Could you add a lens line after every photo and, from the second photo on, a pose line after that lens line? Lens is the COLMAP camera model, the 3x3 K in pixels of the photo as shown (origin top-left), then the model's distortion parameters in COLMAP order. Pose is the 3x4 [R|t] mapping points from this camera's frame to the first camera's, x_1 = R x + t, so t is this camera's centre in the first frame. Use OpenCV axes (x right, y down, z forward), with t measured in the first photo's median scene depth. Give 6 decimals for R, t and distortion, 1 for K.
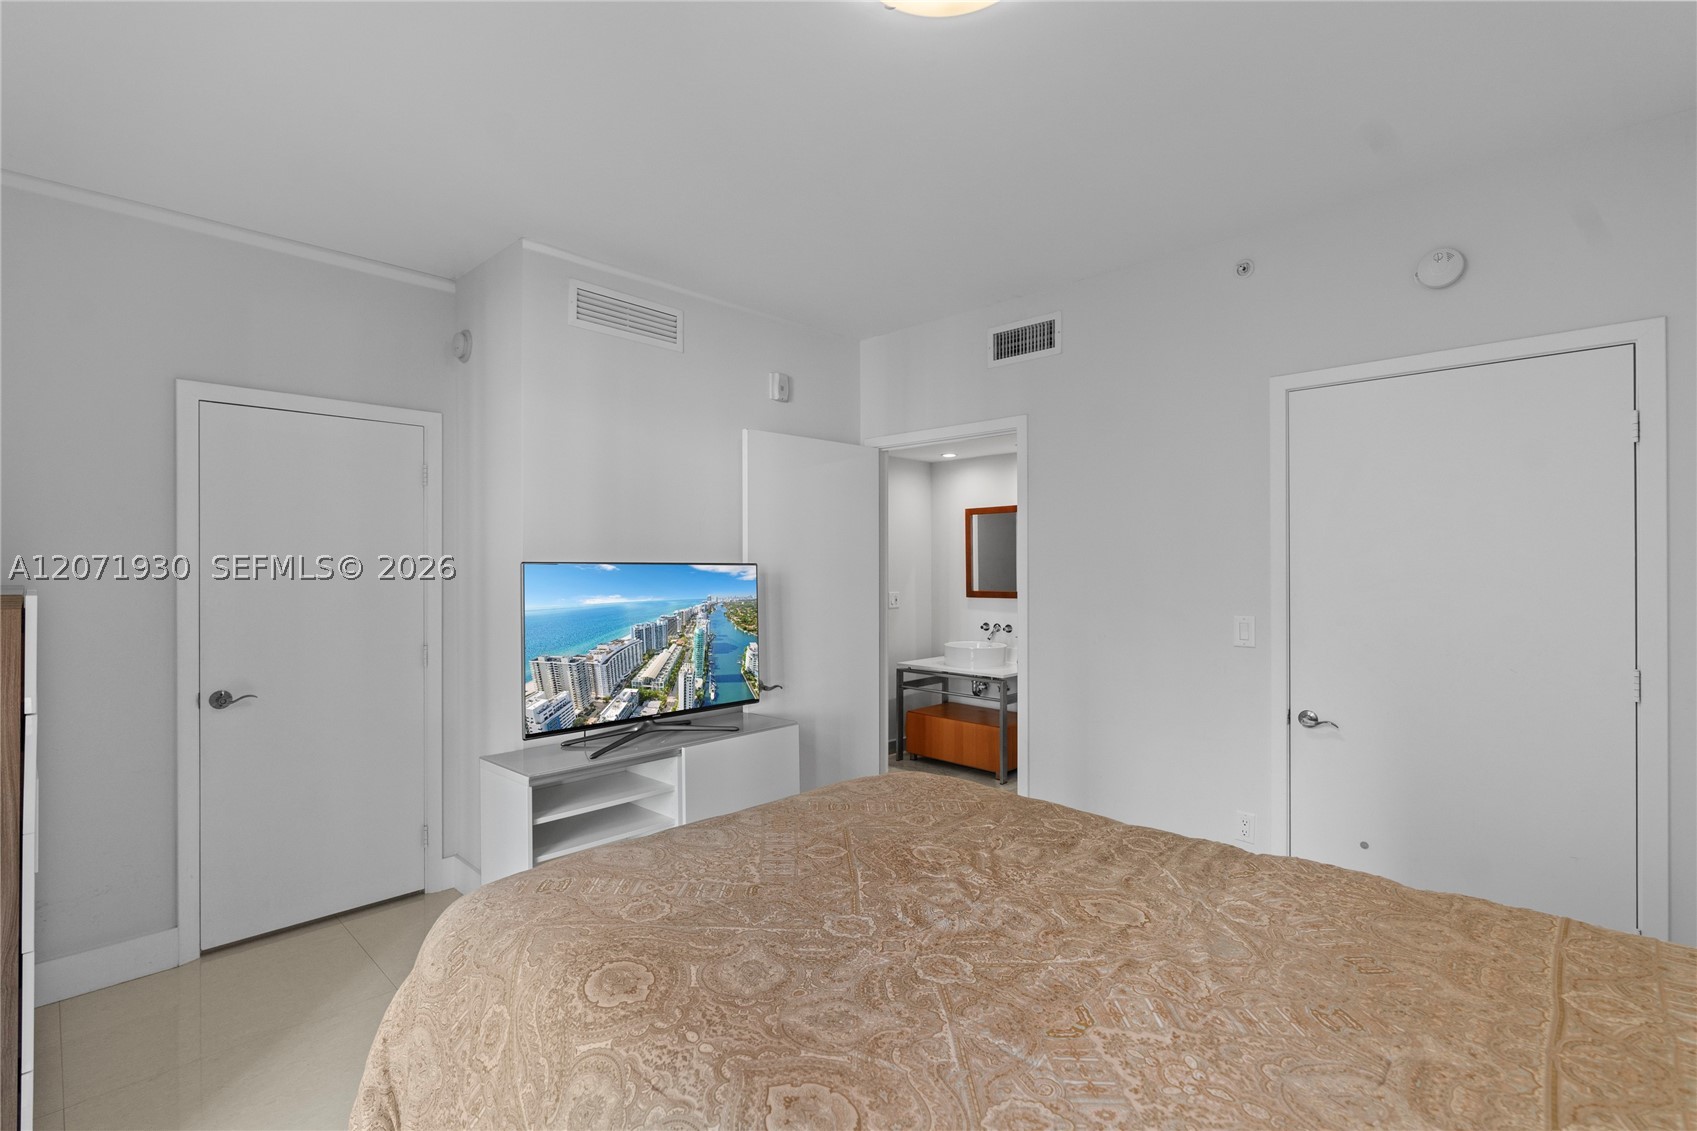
lens RADIAL K [[770.1, 0, 848.1], [0, 770.1, 570.6], [0, 0, 1]] dist [0.000183, -0.000060]
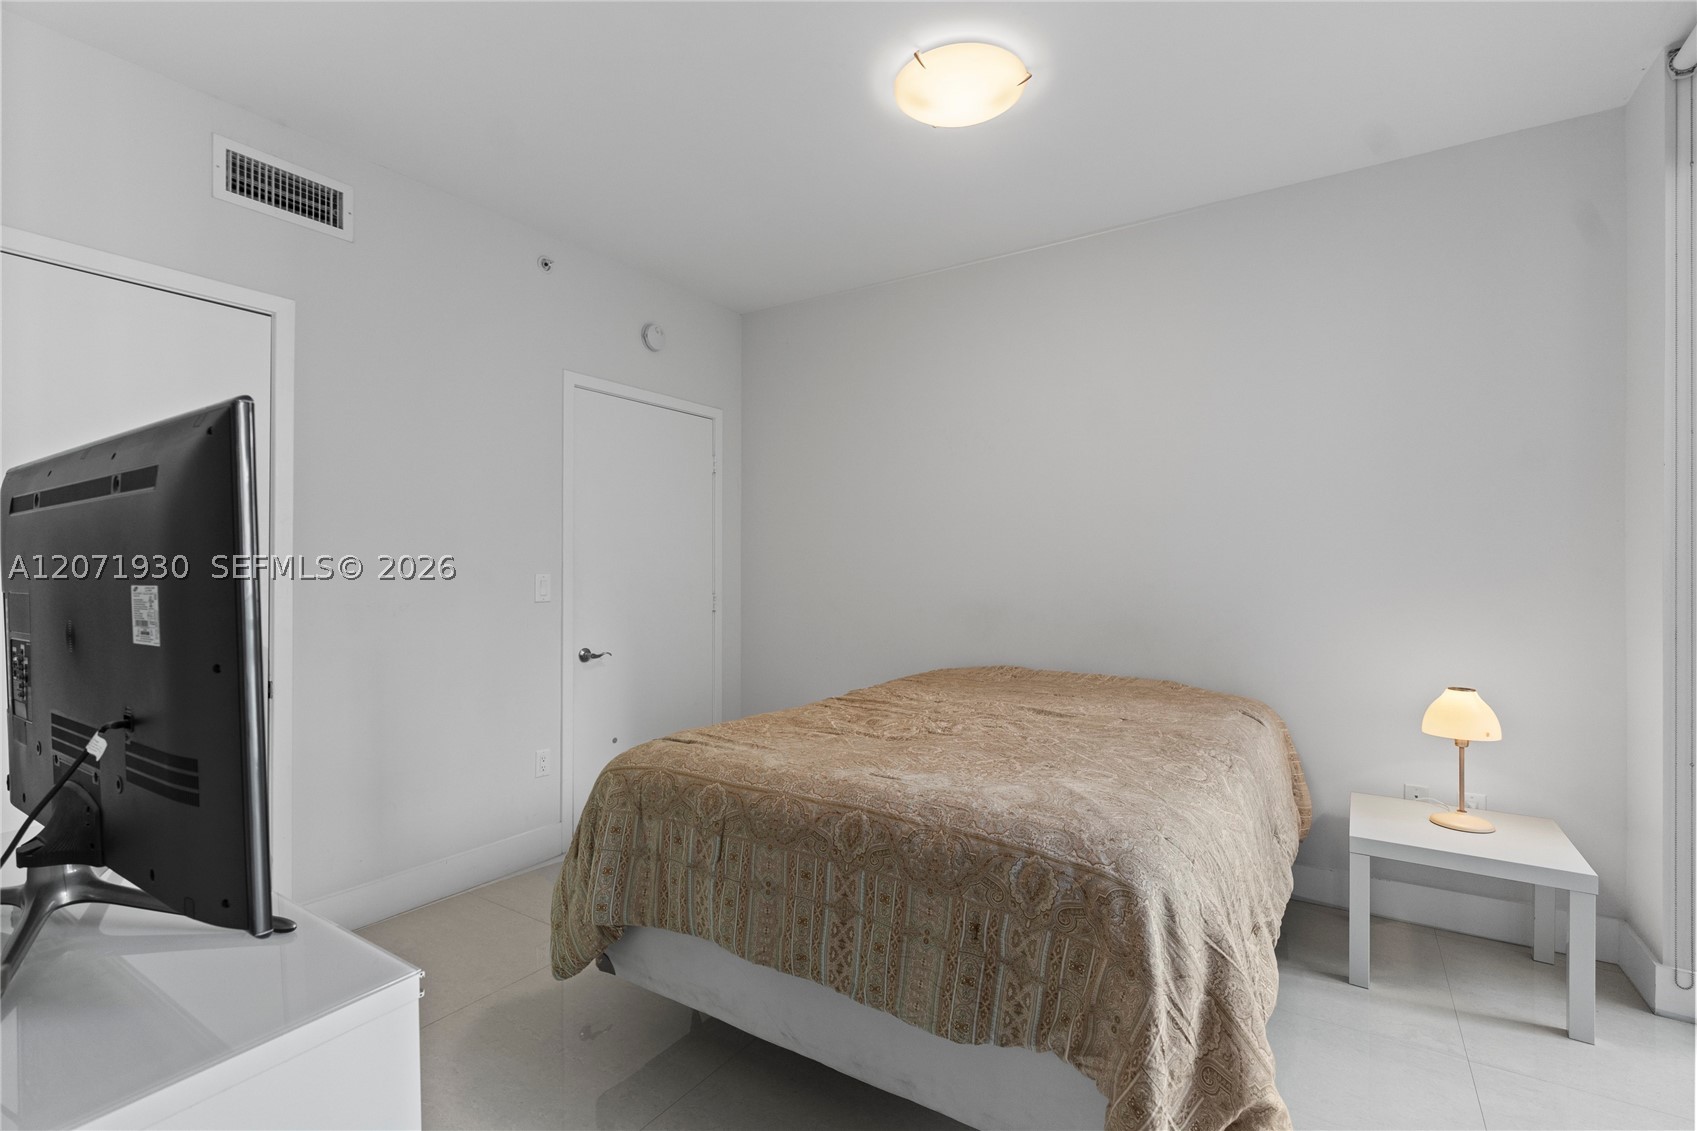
lens RADIAL K [[770.1, 0, 850.1], [0, 770.1, 568.1], [0, 0, 1]] dist [0.000183, -0.000060]
pose [[-0.178736, 0.001181, 0.983896, -0.565052], [-0.000575, 0.999999, -0.001305, 0.043311], [-0.983897, -0.000799, -0.178736, 0.644192]]
